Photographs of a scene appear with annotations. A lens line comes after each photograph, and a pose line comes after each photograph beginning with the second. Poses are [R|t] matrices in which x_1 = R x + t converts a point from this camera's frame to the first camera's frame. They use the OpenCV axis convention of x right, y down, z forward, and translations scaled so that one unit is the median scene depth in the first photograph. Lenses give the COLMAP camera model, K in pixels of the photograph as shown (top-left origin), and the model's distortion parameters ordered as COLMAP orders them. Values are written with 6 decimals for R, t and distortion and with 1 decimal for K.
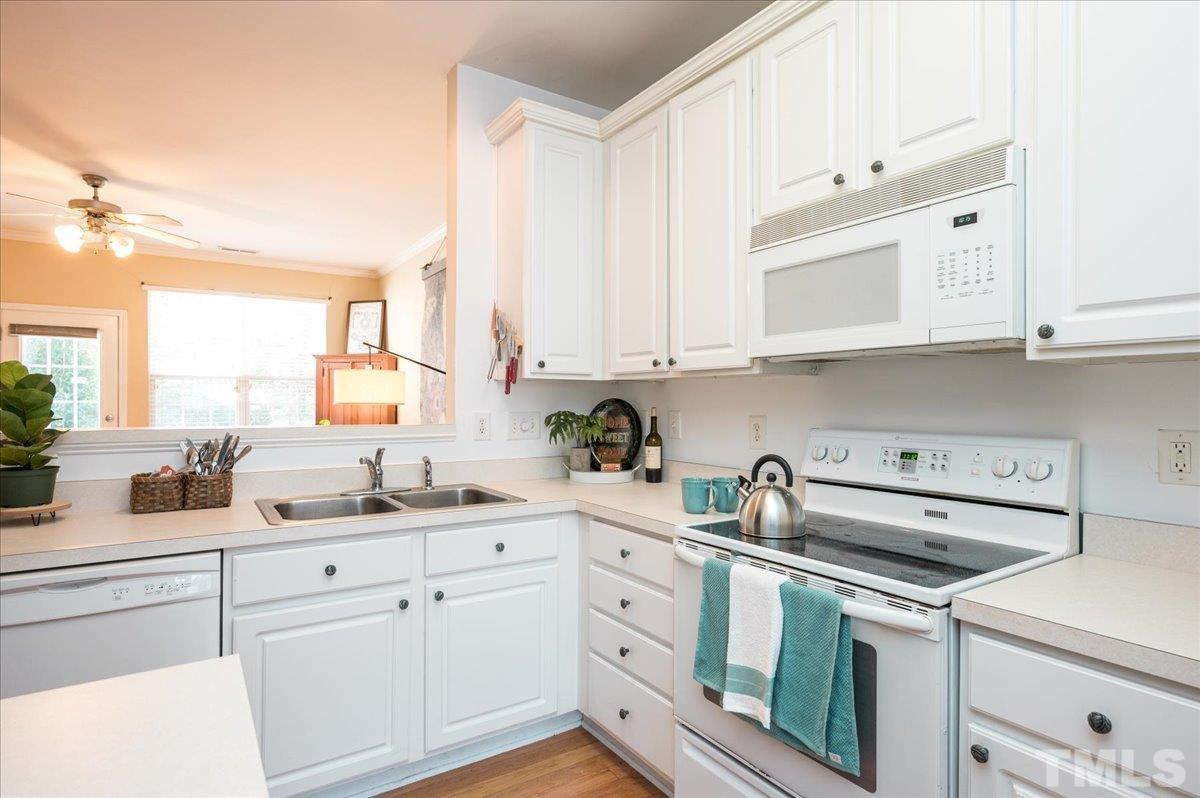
lens RADIAL K [[614.0, 0, 600.5], [0, 614.0, 397.2], [0, 0, 1]] dist [0.001348, 0.000849]
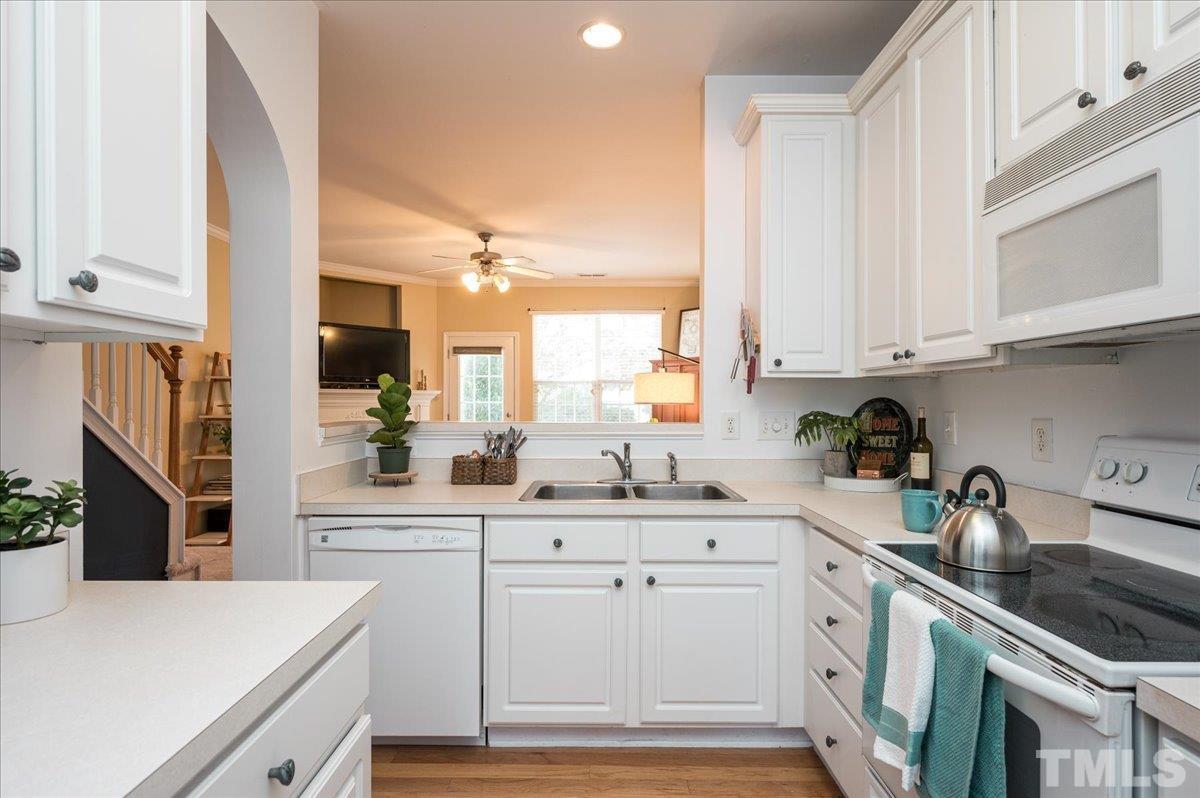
lens RADIAL K [[614.0, 0, 606.7], [0, 614.0, 397.6], [0, 0, 1]] dist [0.001348, 0.000849]
pose [[0.836822, -0.005639, -0.547446, 0.258686], [0.005521, 0.999983, -0.001862, 0.002848], [0.547448, -0.001464, 0.836839, 0.050922]]
